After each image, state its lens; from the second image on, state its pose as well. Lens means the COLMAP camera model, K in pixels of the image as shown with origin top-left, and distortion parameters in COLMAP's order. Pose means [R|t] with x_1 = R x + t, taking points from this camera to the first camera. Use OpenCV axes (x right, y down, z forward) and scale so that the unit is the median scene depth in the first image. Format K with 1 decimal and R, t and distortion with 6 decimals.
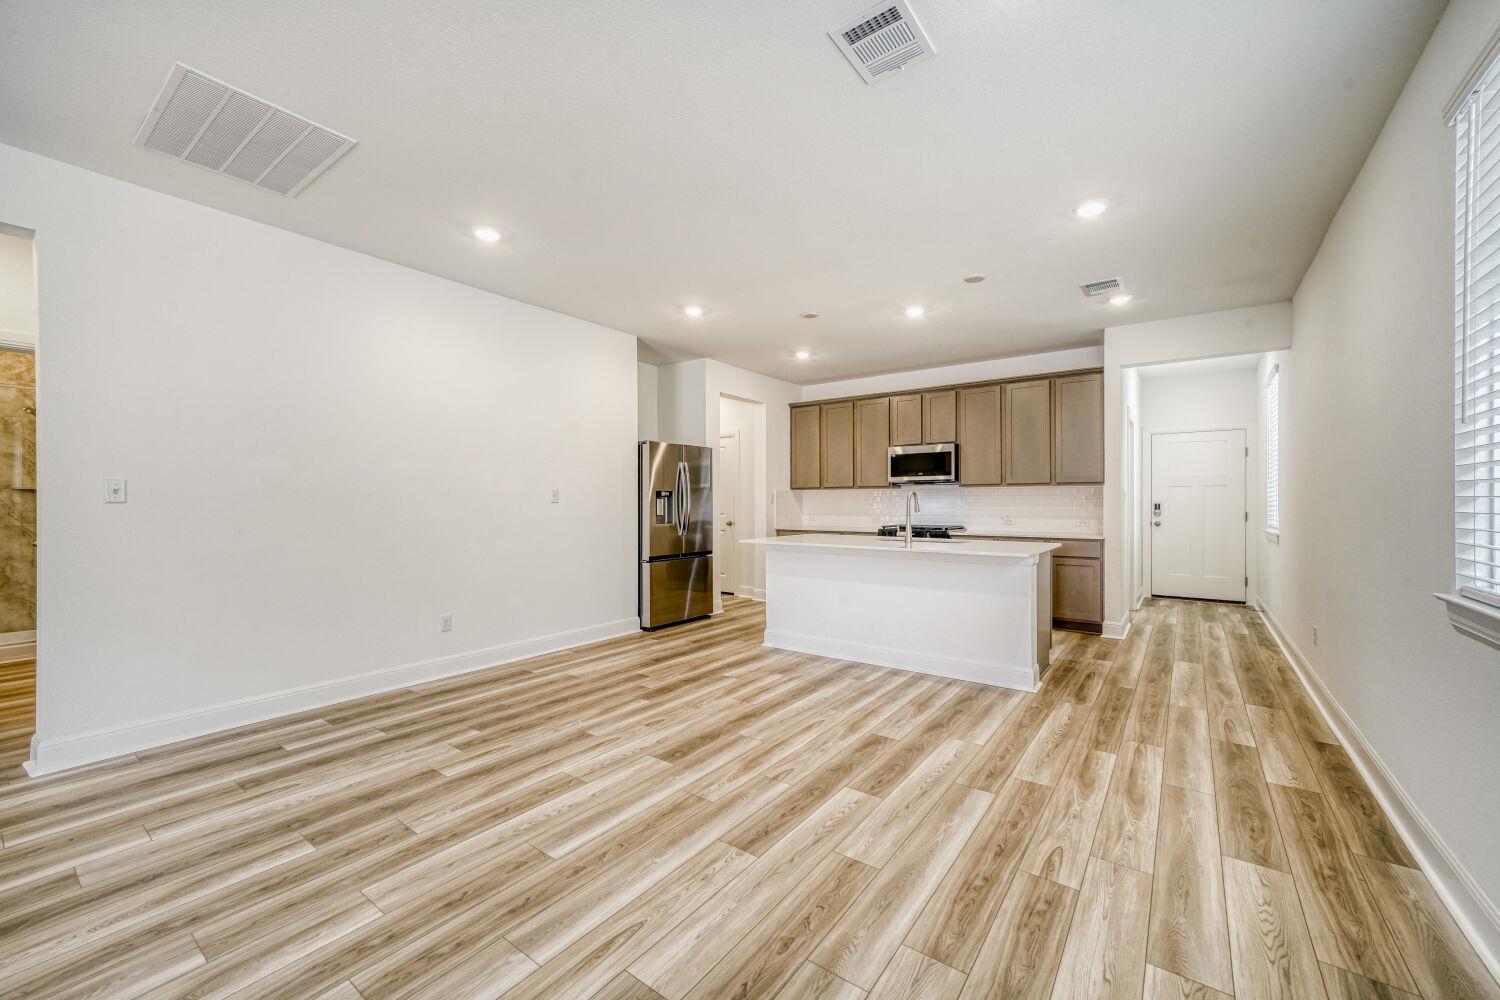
lens RADIAL K [[586.2, 0, 760.0], [0, 586.2, 496.9], [0, 0, 1]] dist [-0.002407, 0.000052]
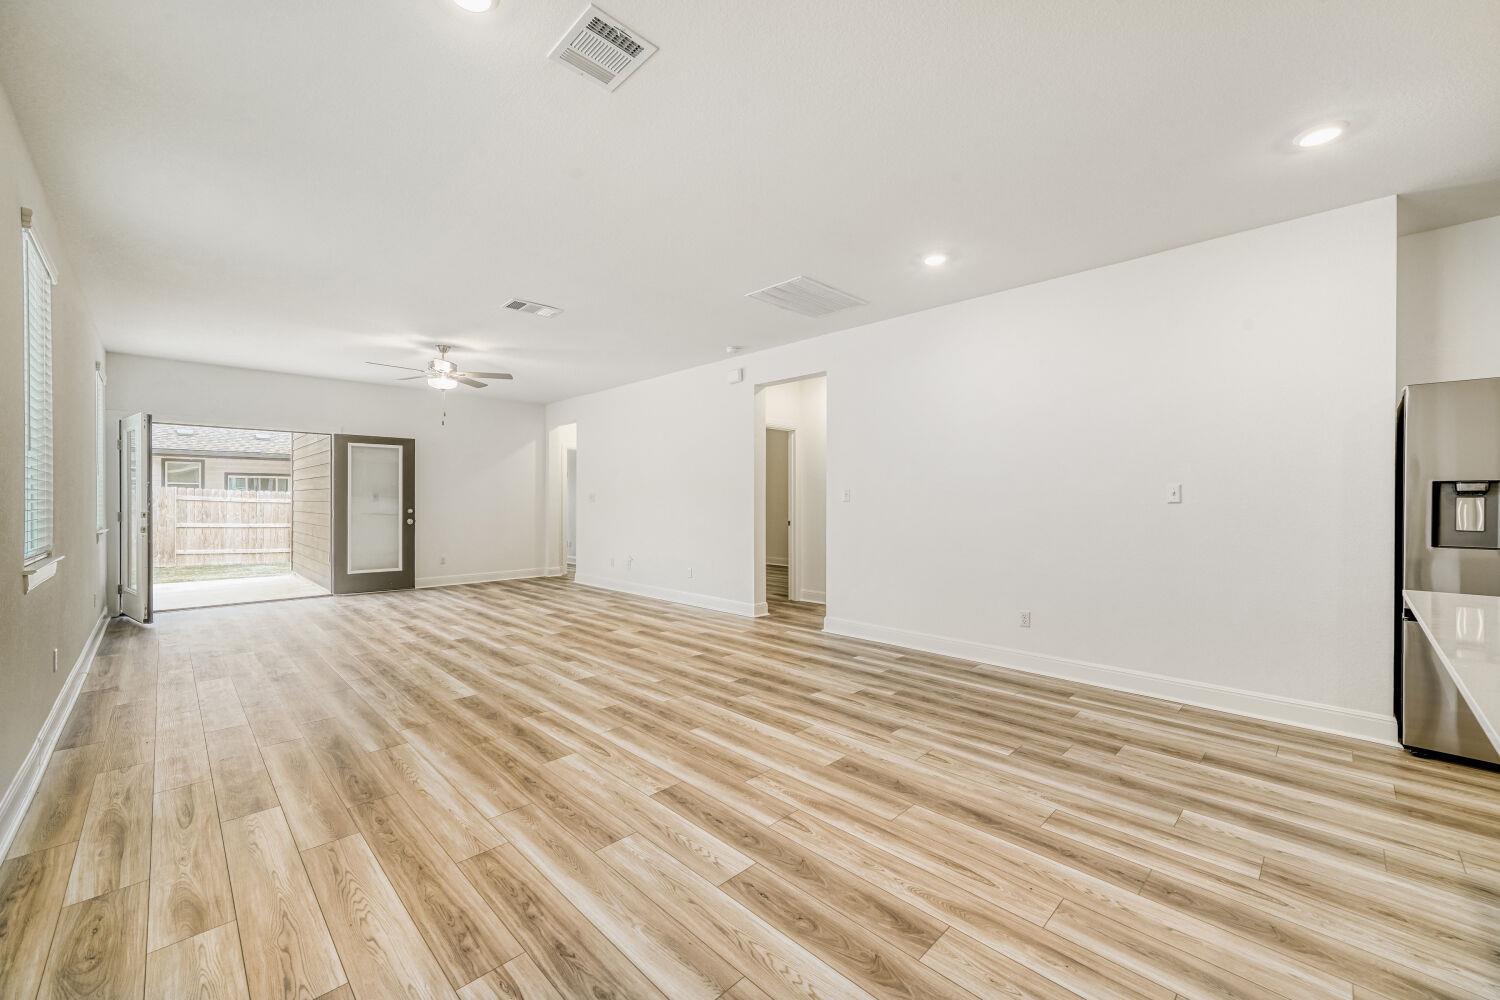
lens RADIAL K [[586.2, 0, 745.4], [0, 586.2, 501.1], [0, 0, 1]] dist [-0.002407, 0.000052]
pose [[-0.156449, 0.003690, -0.987679, 0.839762], [0.005125, 0.999983, 0.002924, 0.002045], [0.987673, -0.004604, -0.156465, 1.003955]]
